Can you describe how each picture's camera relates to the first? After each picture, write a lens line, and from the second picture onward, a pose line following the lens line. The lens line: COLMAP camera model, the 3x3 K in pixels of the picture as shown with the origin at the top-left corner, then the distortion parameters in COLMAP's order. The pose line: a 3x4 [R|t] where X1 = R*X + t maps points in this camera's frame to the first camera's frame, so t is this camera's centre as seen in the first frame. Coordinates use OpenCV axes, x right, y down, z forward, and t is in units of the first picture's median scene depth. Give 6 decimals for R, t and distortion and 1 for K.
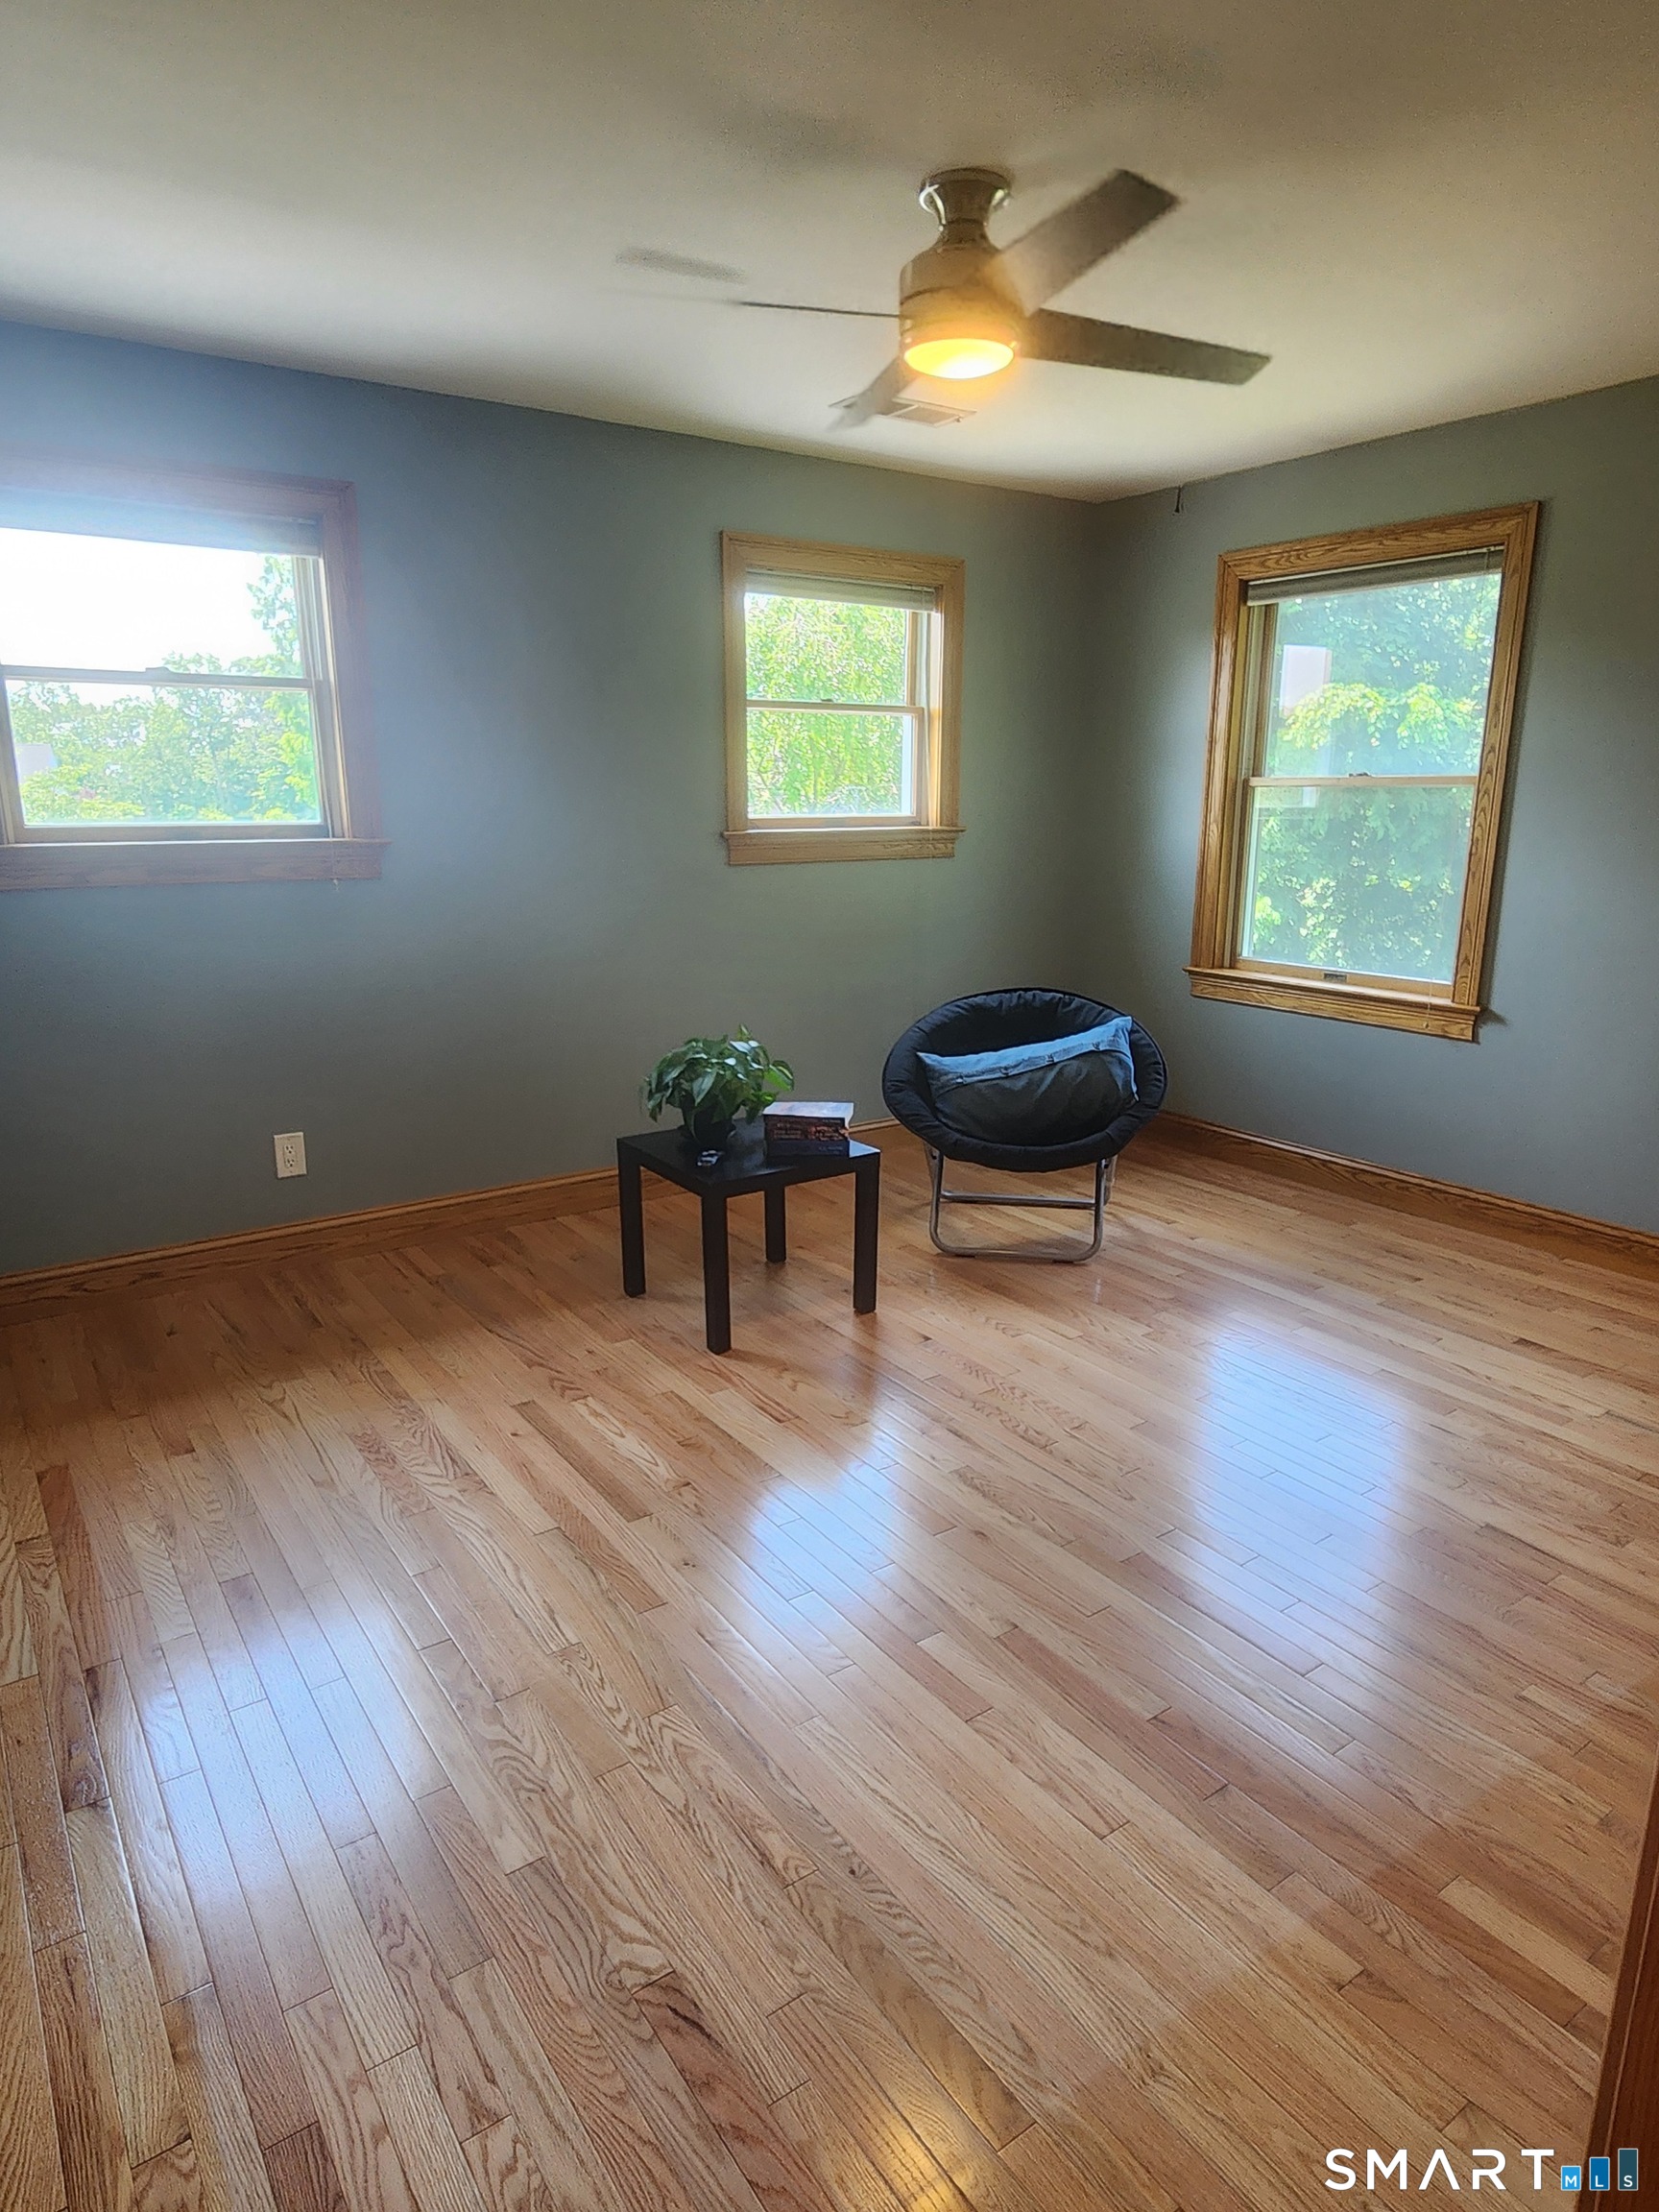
lens RADIAL K [[1316.5, 0, 826.1], [0, 1316.5, 1104.8], [0, 0, 1]] dist [-0.000735, 0.000043]
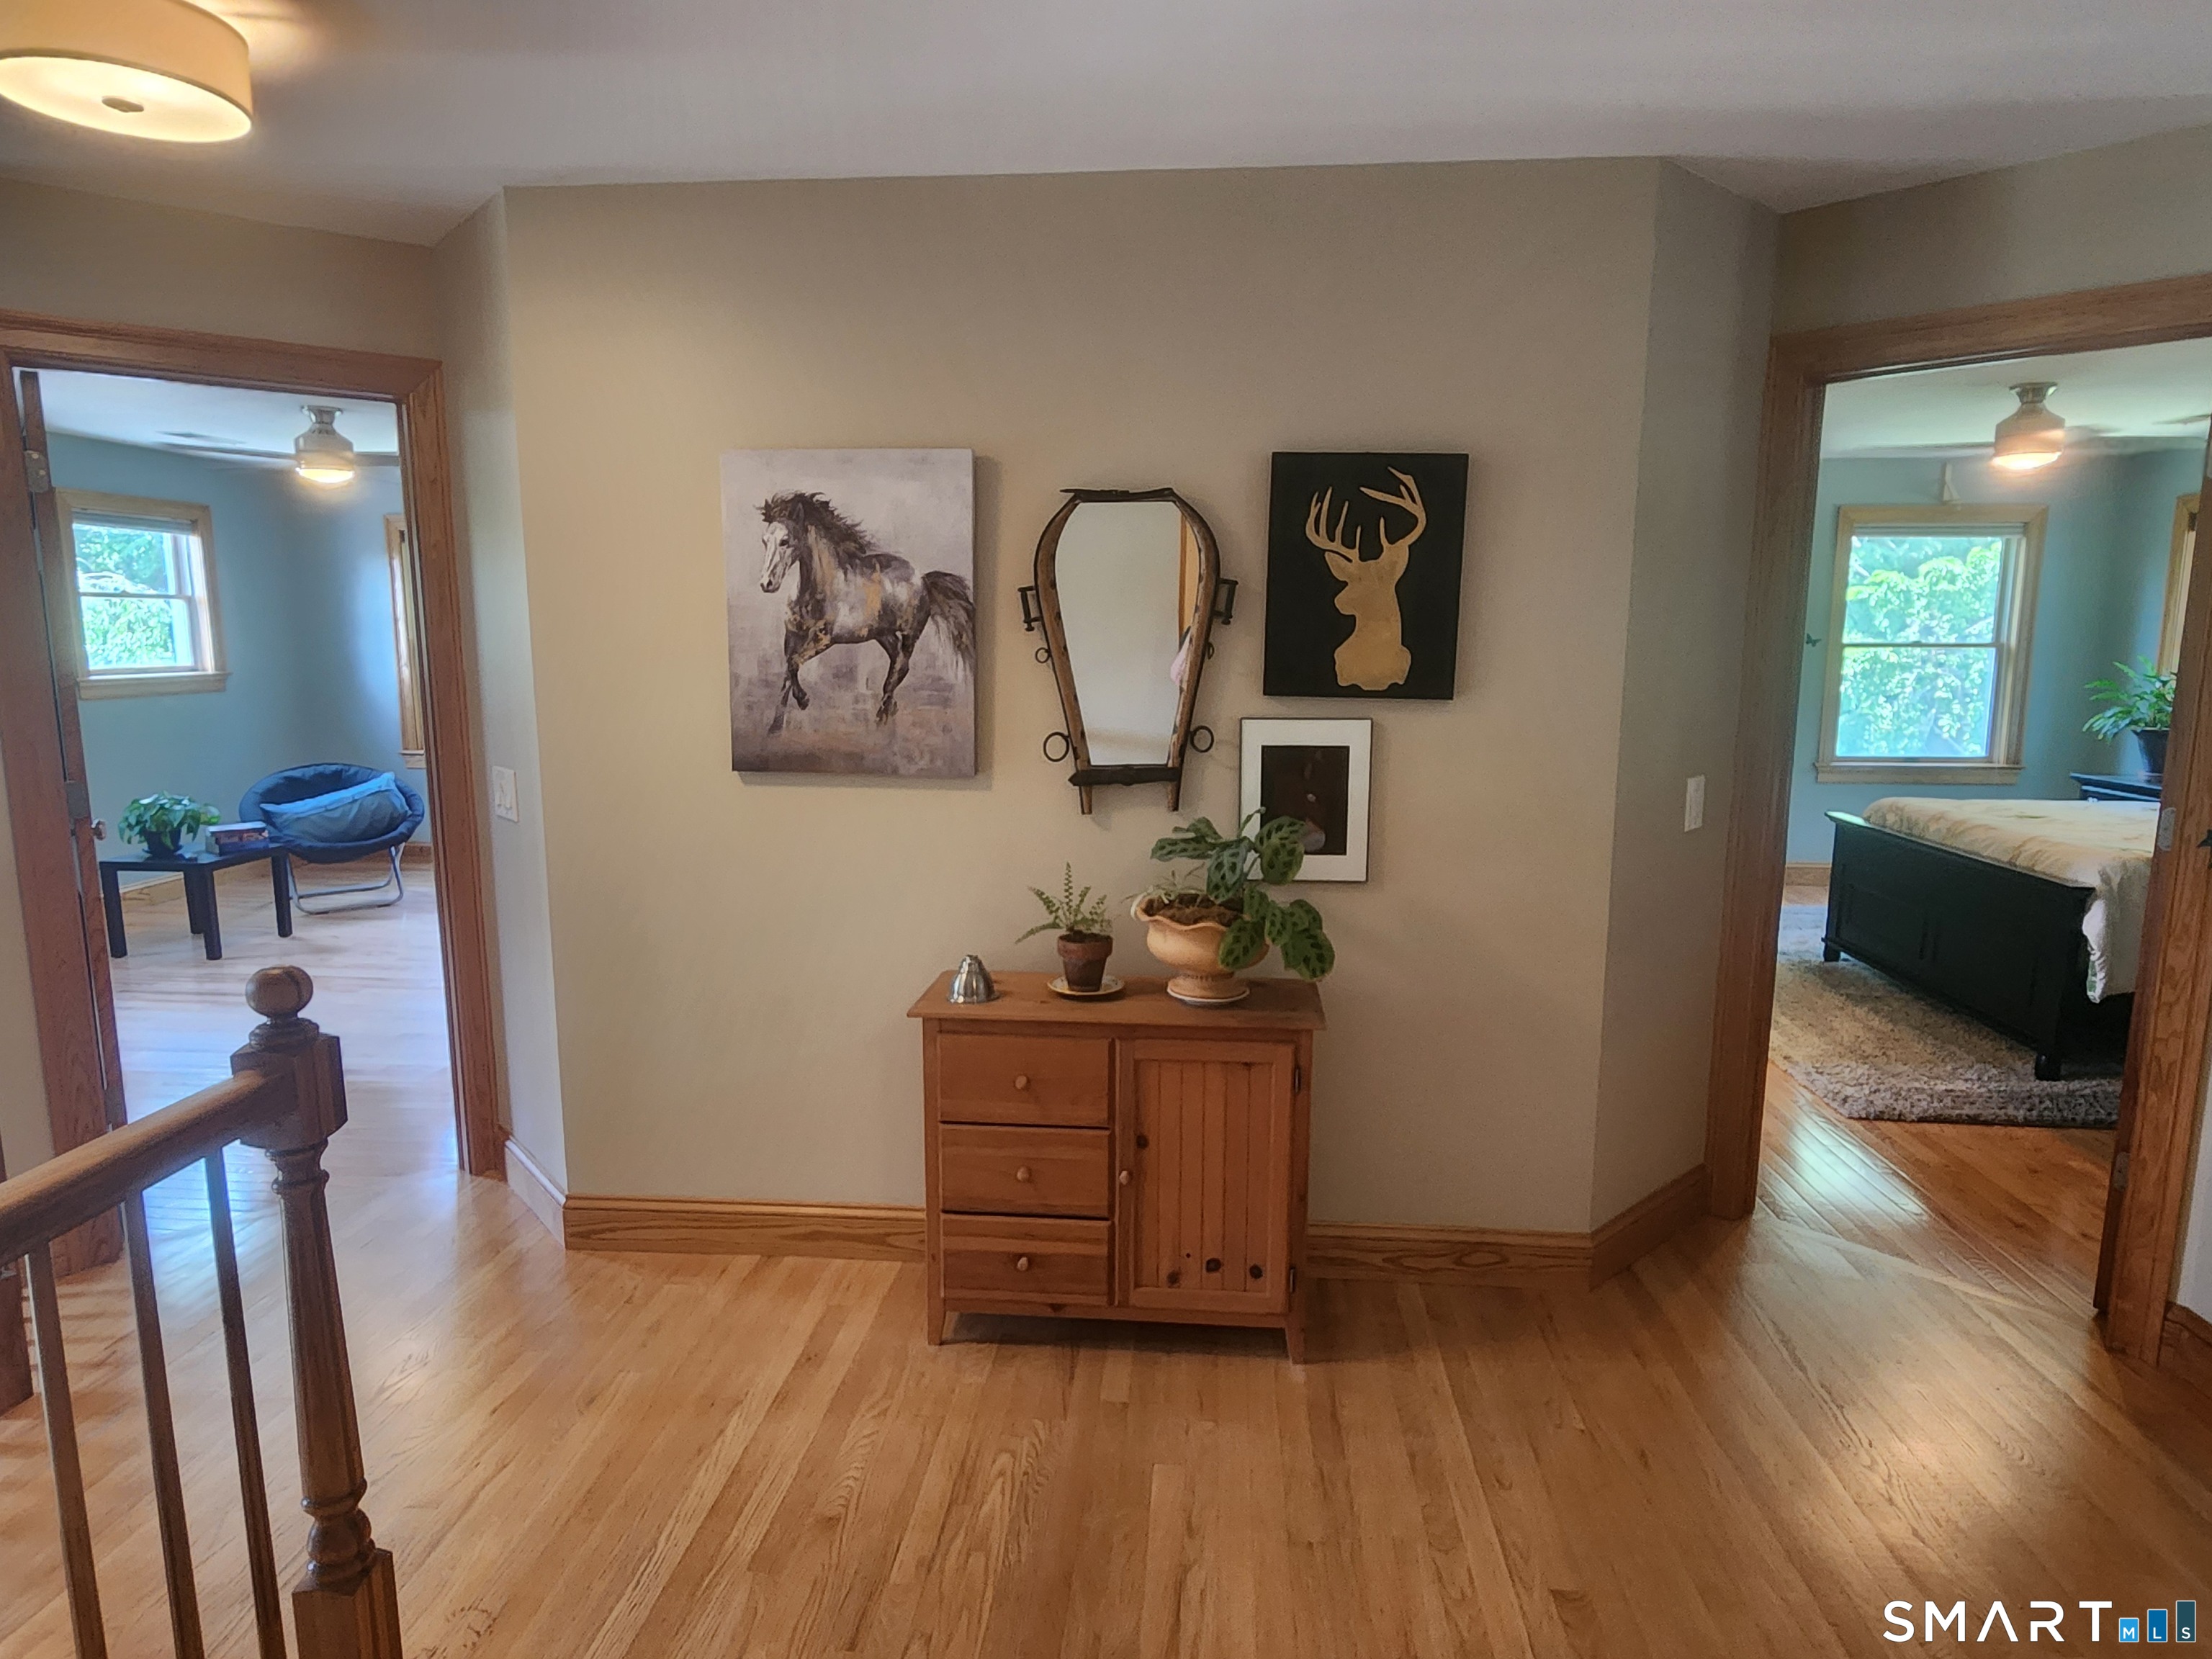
lens RADIAL K [[1316.5, 0, 1102.8], [0, 1316.5, 836.5], [0, 0, 1]] dist [-0.000735, 0.000043]
pose [[0.640214, -0.120952, 0.758615, -0.460050], [0.189531, 0.981869, -0.003403, 0.184477], [-0.744449, 0.145960, 0.651530, -0.772049]]
